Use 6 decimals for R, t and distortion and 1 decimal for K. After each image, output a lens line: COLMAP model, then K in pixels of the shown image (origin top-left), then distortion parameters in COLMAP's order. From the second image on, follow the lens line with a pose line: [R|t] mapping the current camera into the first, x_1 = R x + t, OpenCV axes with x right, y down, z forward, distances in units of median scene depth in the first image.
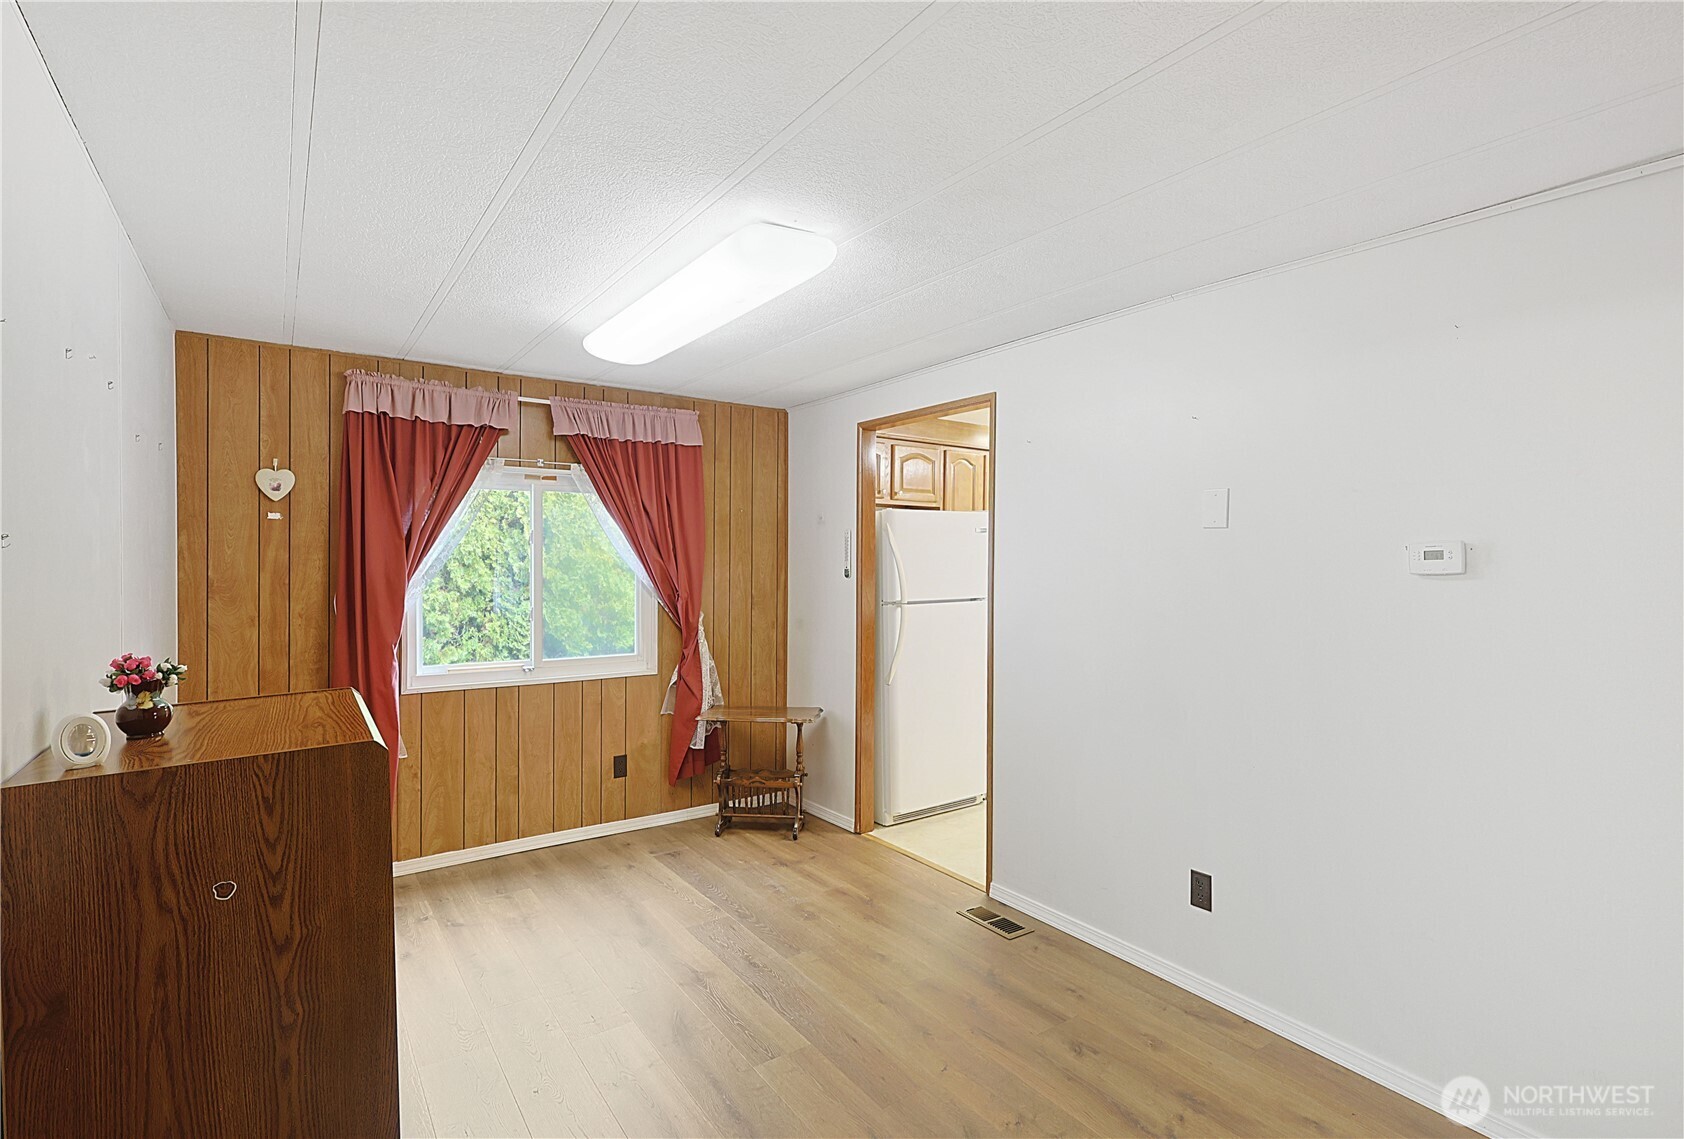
lens RADIAL K [[808.2, 0, 836.4], [0, 808.2, 556.8], [0, 0, 1]] dist [0.000677, -0.000057]
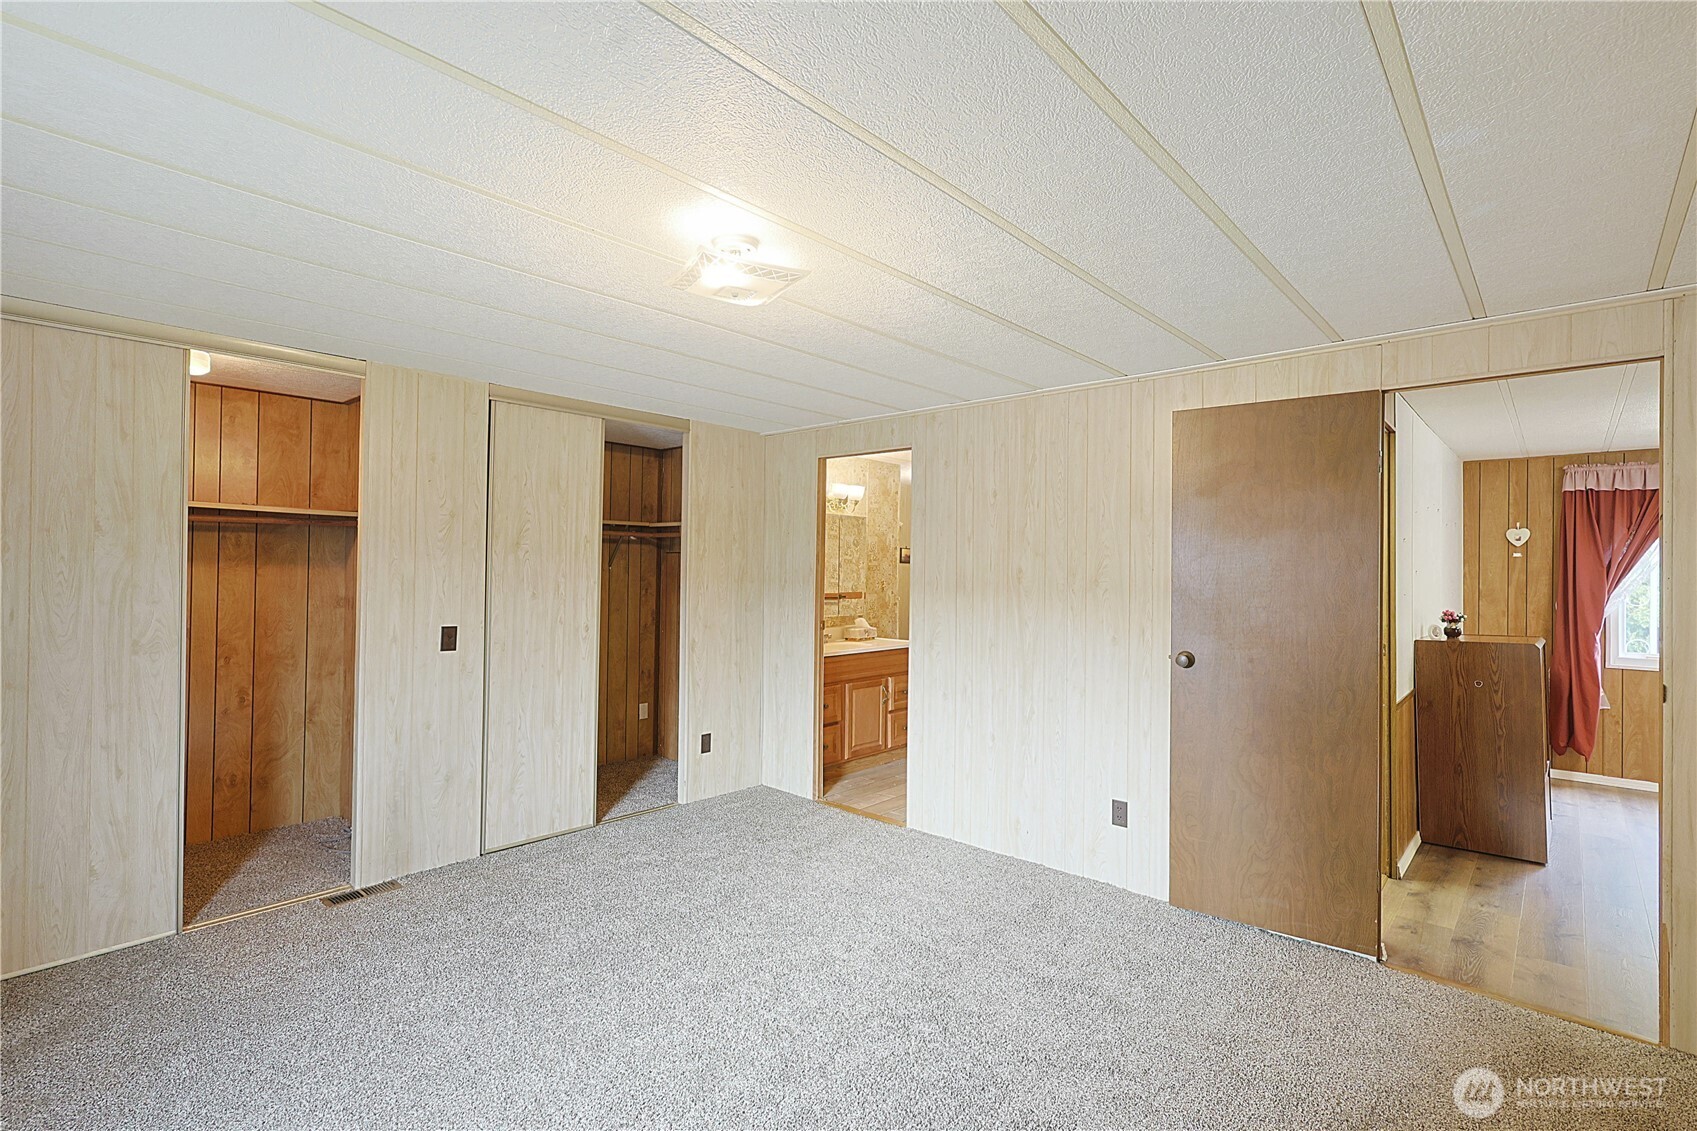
lens RADIAL K [[781.5, 0, 844.1], [0, 781.5, 564.8], [0, 0, 1]] dist [0.002994, -0.000523]
pose [[0.217759, -0.004810, -0.975991, 0.651315], [-0.009517, 0.999930, -0.007052, -0.002585], [0.975956, 0.010824, 0.217698, -0.804726]]
